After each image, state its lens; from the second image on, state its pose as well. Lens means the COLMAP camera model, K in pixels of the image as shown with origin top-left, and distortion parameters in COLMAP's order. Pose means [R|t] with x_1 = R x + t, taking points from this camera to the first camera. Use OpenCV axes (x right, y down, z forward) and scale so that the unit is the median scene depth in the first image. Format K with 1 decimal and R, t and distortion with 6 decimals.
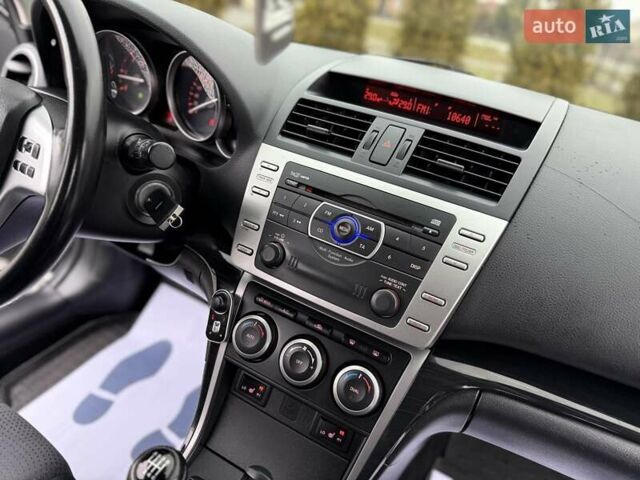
lens RADIAL K [[449.9, 0, 320.0], [0, 449.9, 240.0], [0, 0, 1]] dist [0.027172, -0.044149]
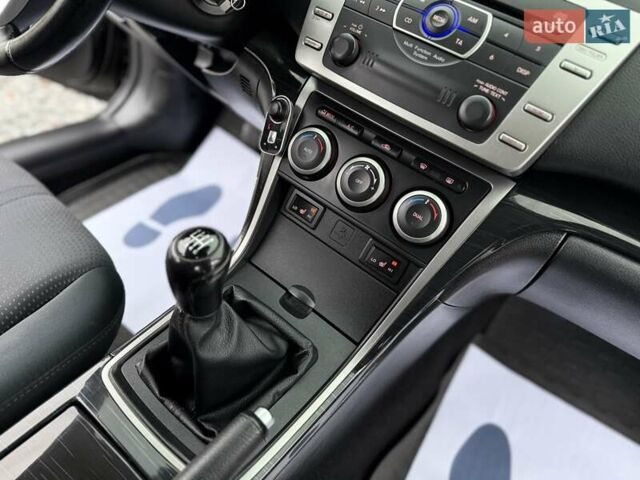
lens RADIAL K [[449.9, 0, 320.0], [0, 449.9, 240.0], [0, 0, 1]] dist [0.027172, -0.044149]
pose [[0.985690, 0.143041, -0.089186, -0.026213], [-0.118220, 0.963758, 0.239153, 0.175744], [0.120162, -0.225187, 0.966877, 0.099720]]
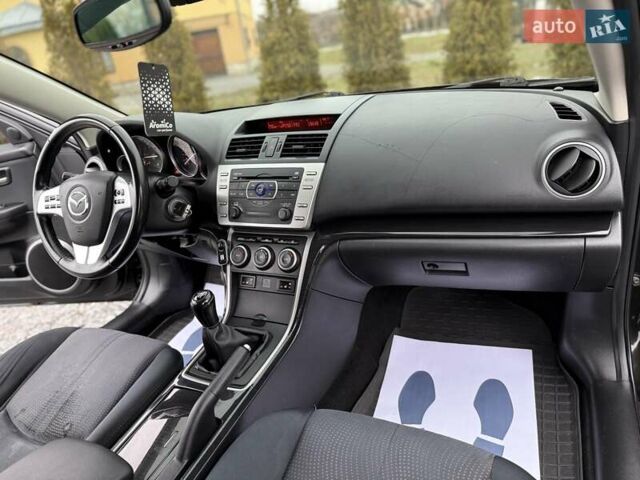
lens RADIAL K [[419.4, 0, 320.0], [0, 419.4, 240.0], [0, 0, 1]] dist [0.003017, -0.000216]
pose [[0.955007, -0.290208, -0.061161, 0.354833], [0.286766, 0.956167, -0.059246, 0.382089], [0.075673, 0.039042, 0.996368, -0.916608]]
